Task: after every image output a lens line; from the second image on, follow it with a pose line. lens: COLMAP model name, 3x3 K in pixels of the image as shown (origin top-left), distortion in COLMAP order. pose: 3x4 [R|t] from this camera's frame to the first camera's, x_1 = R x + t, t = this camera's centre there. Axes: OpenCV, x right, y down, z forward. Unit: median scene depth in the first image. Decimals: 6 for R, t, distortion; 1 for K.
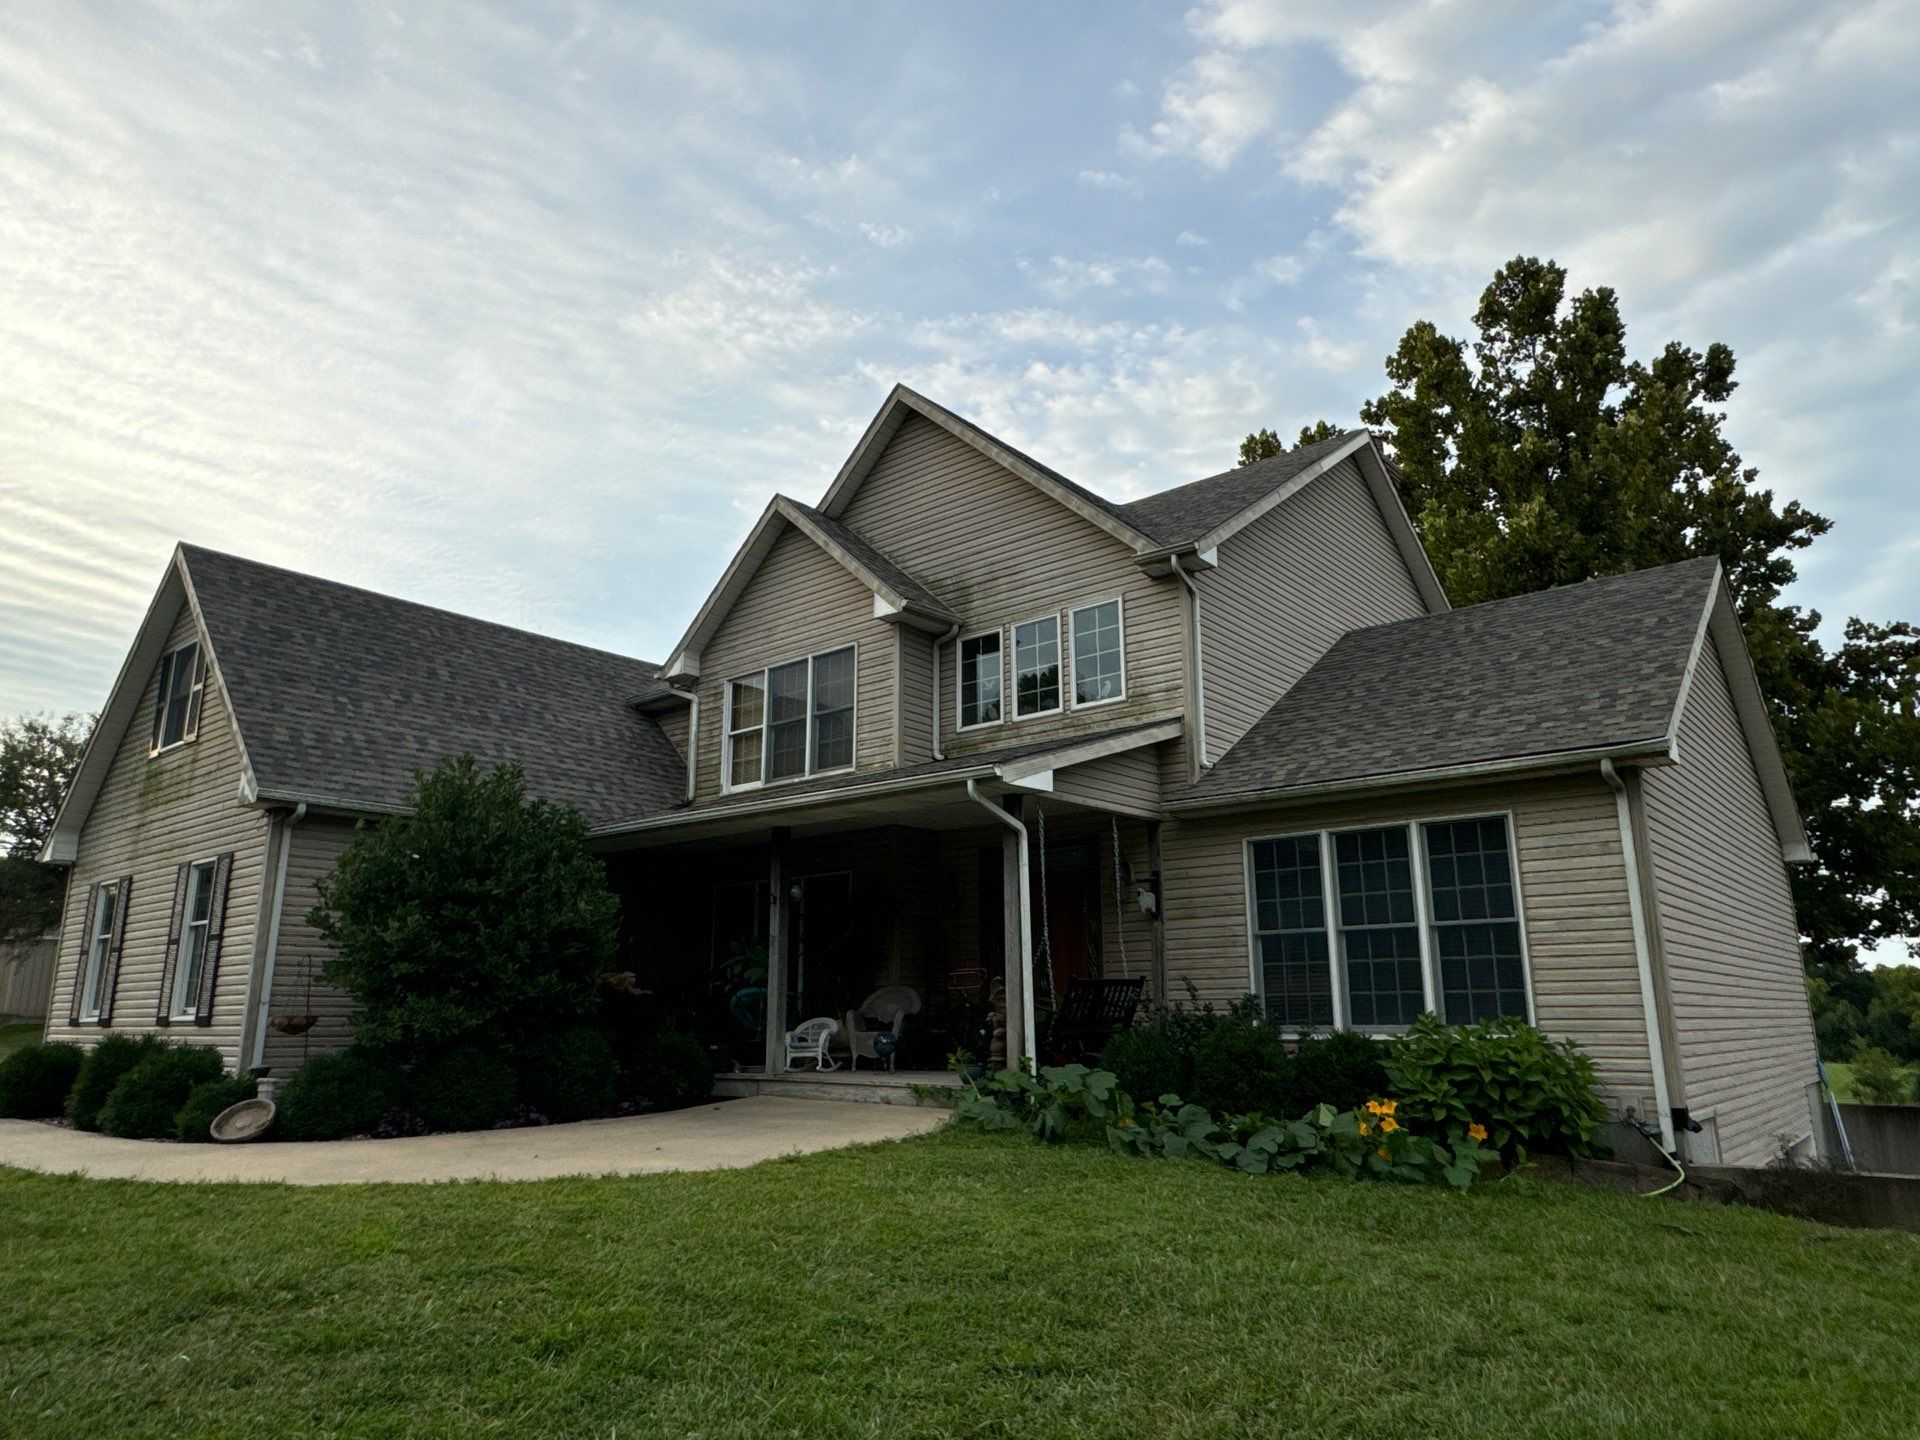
lens RADIAL K [[1245.6, 0, 953.3], [0, 1245.6, 723.8], [0, 0, 1]] dist [-0.007136, 0.016715]
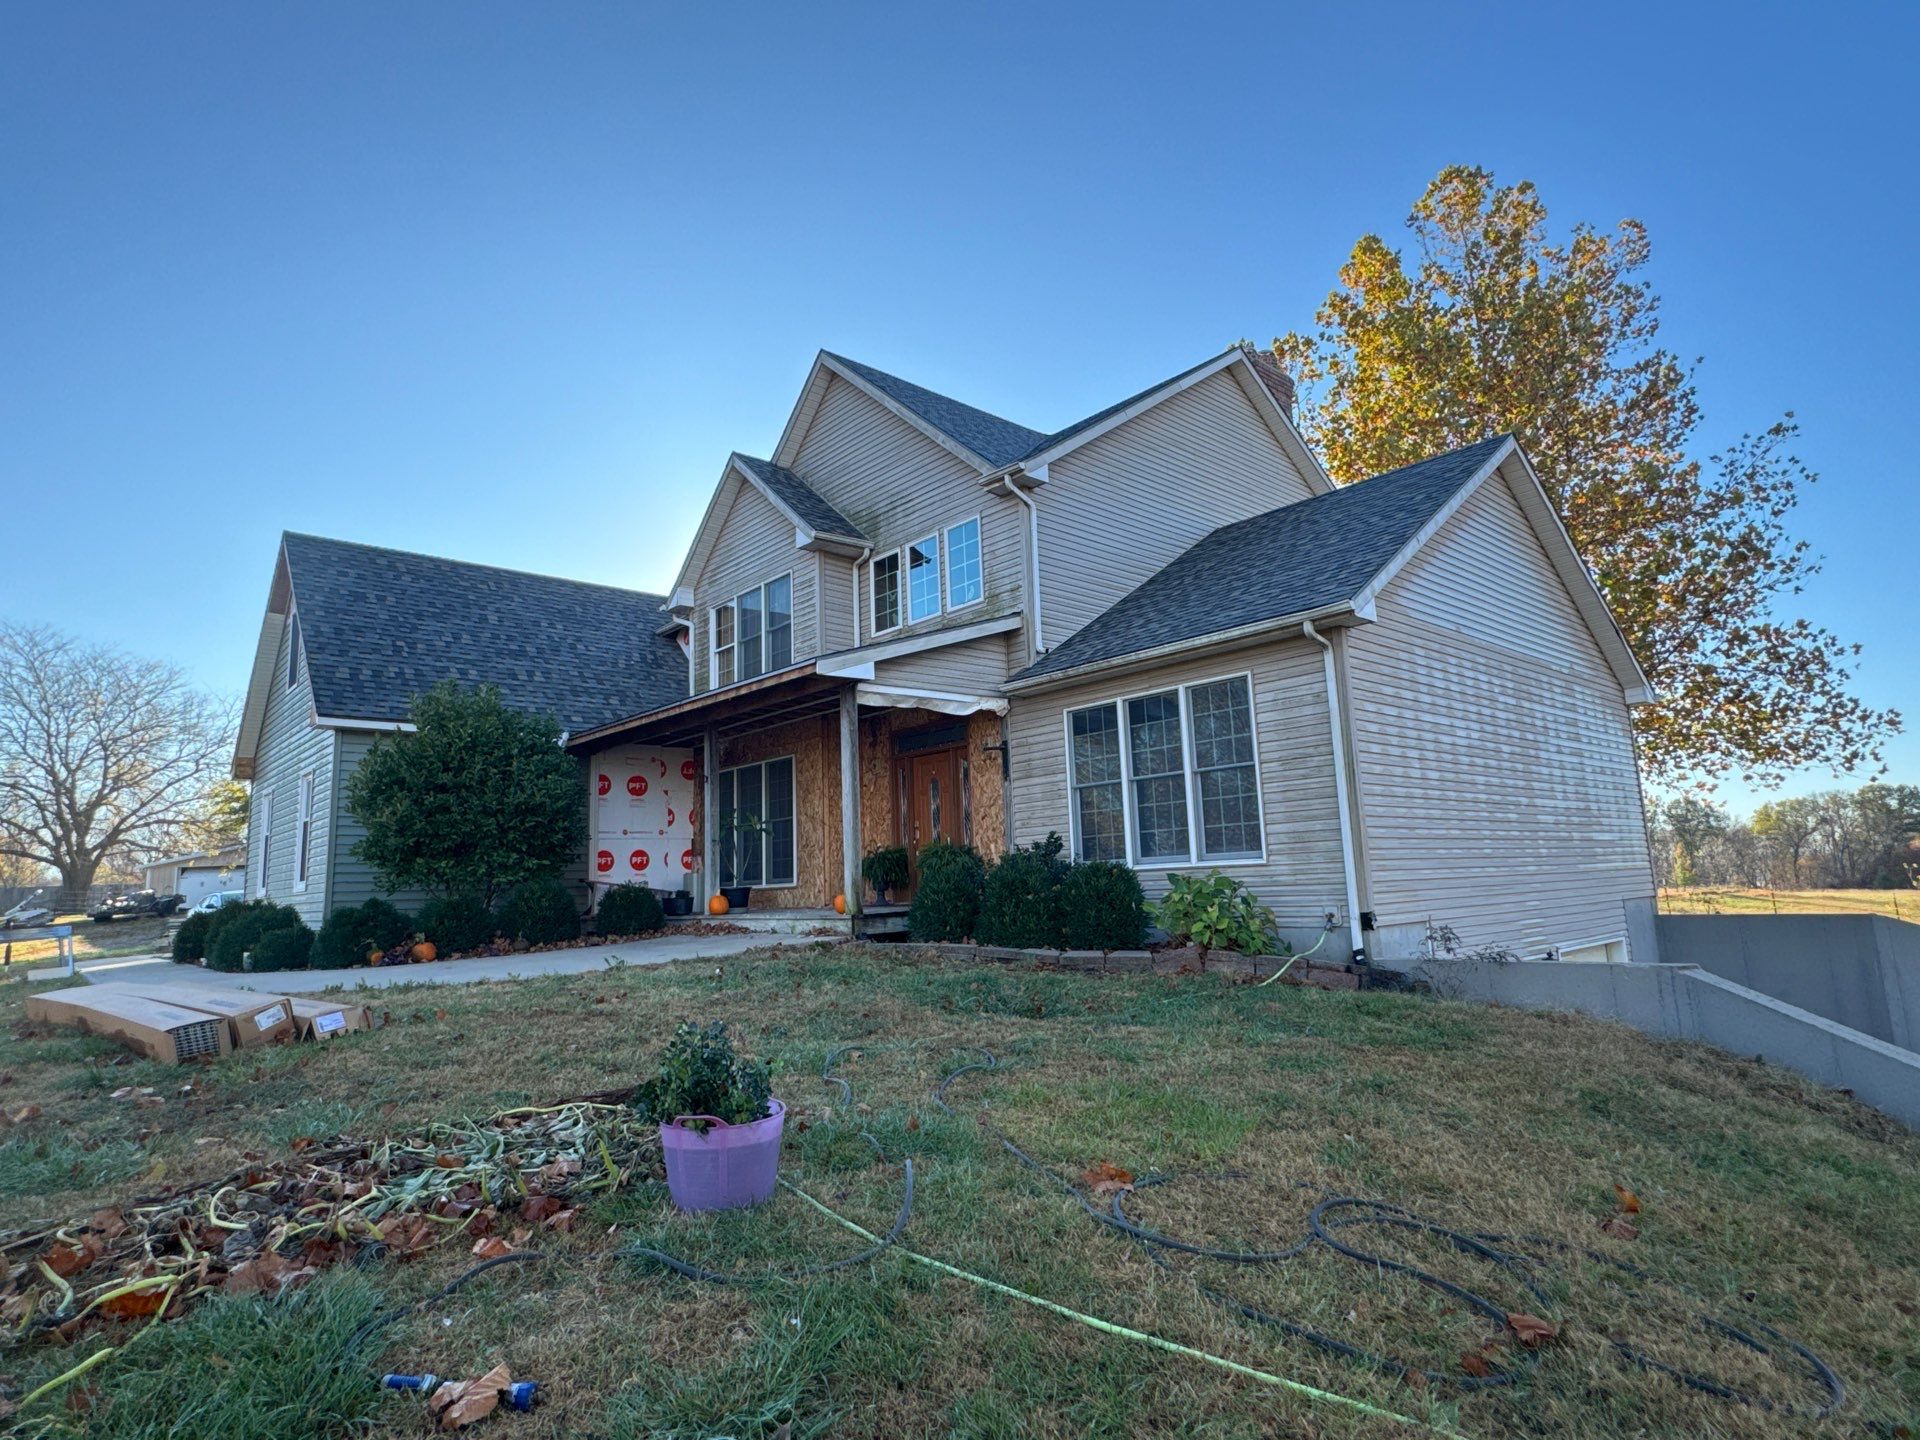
lens RADIAL K [[1050.4, 0, 956.6], [0, 1050.4, 722.6], [0, 0, 1]] dist [-0.003857, 0.004443]
pose [[0.989492, -0.055515, -0.133506, 0.244235], [0.065897, 0.995031, 0.074644, 0.020647], [0.128699, -0.082657, 0.988233, -0.013634]]
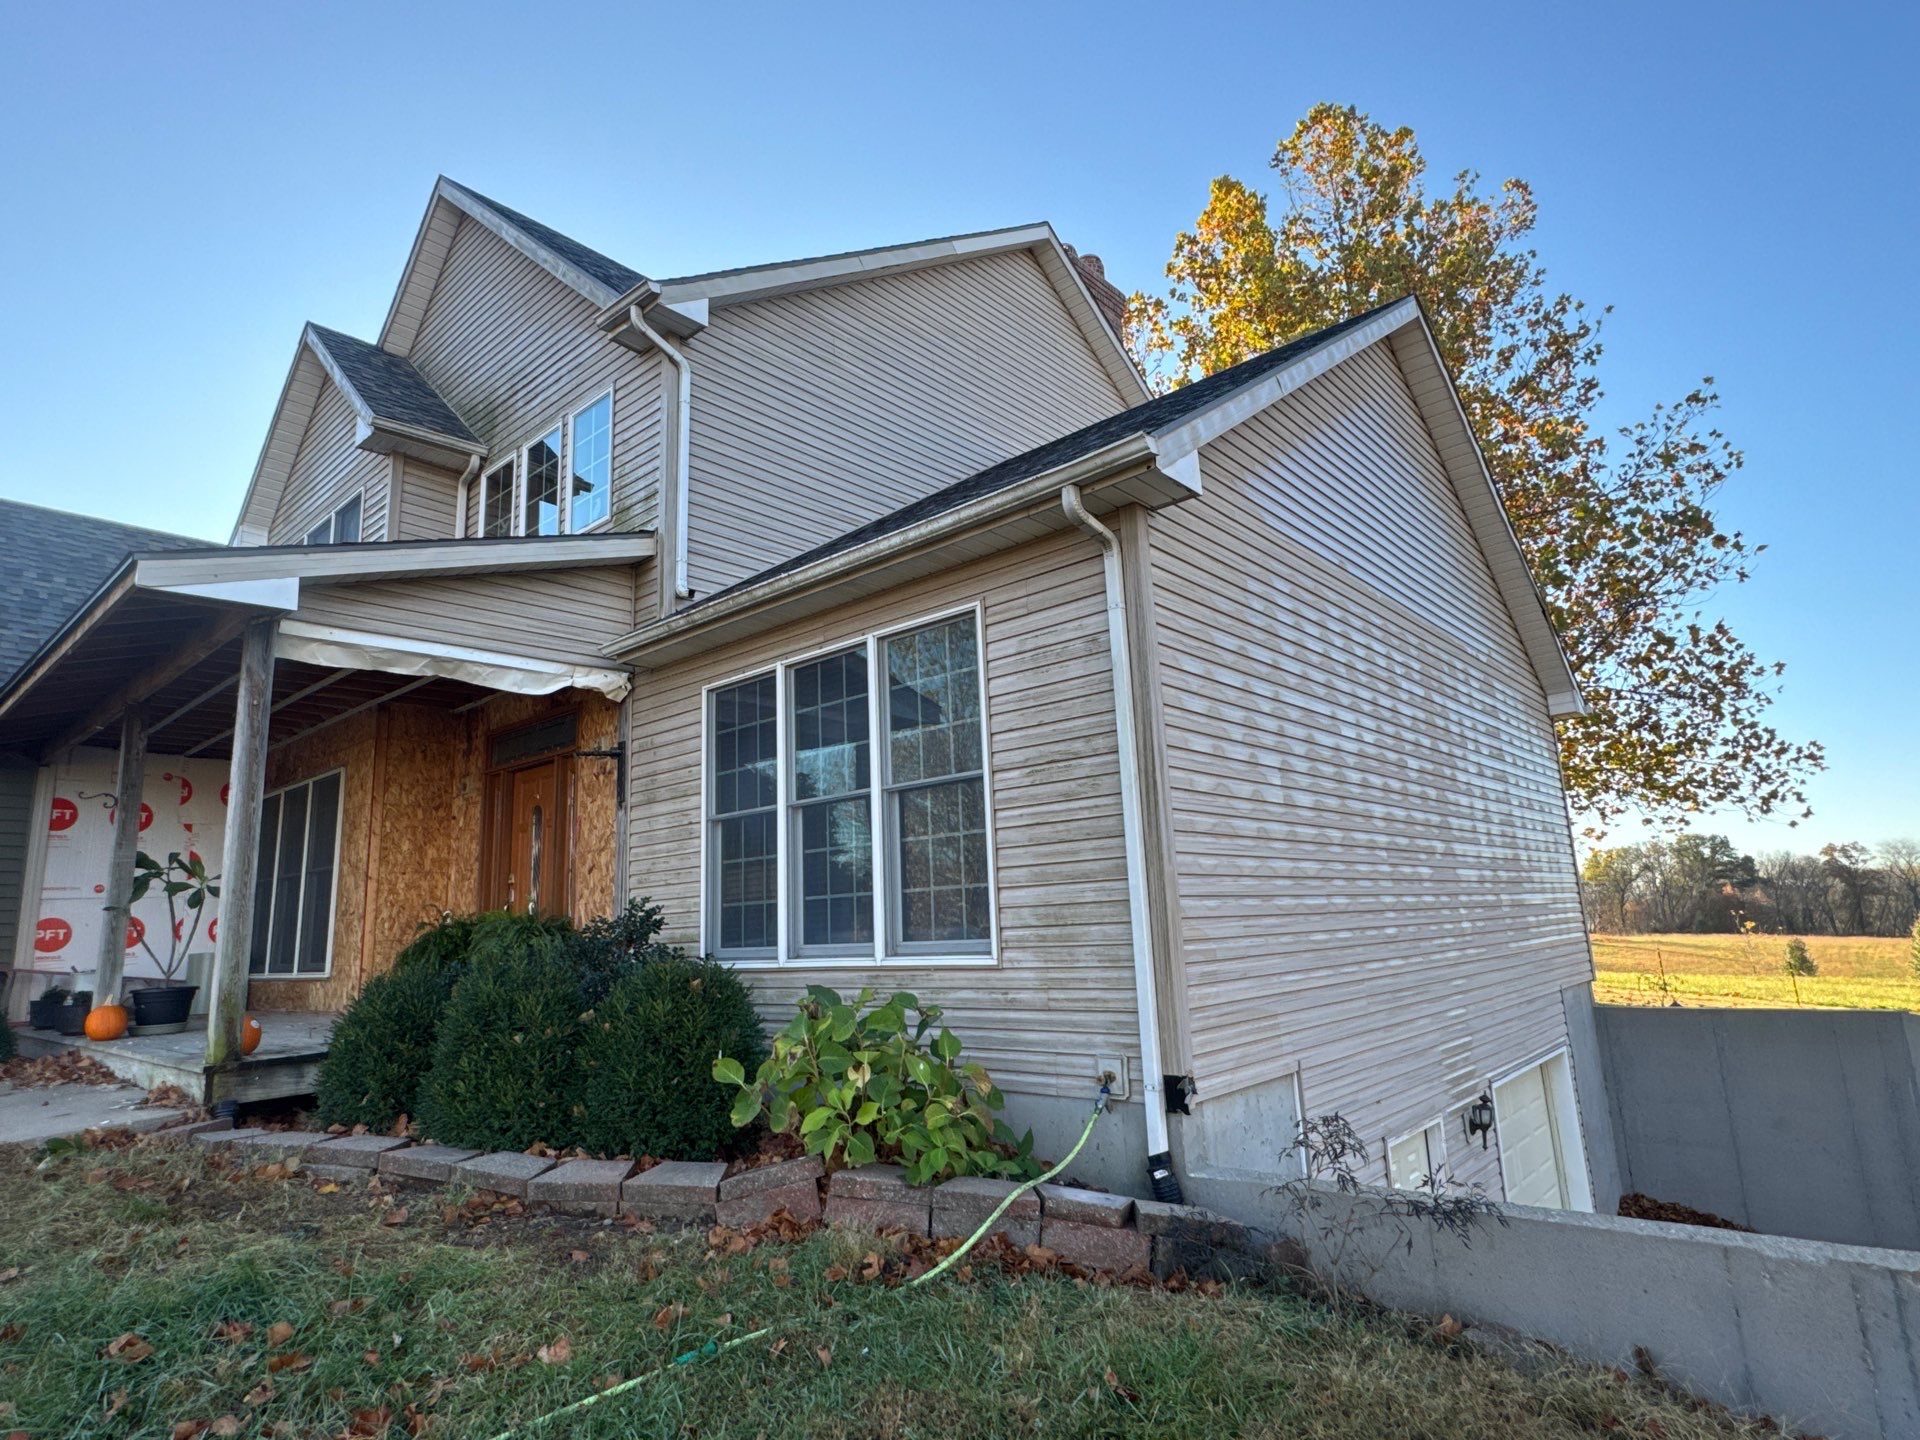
lens RADIAL K [[1050.4, 0, 961.3], [0, 1050.4, 721.4], [0, 0, 1]] dist [-0.003857, 0.004443]
pose [[0.999021, -0.042051, -0.013746, 0.356267], [0.042550, 0.998359, 0.038333, 0.087719], [0.012111, -0.038881, 0.999170, 0.373581]]
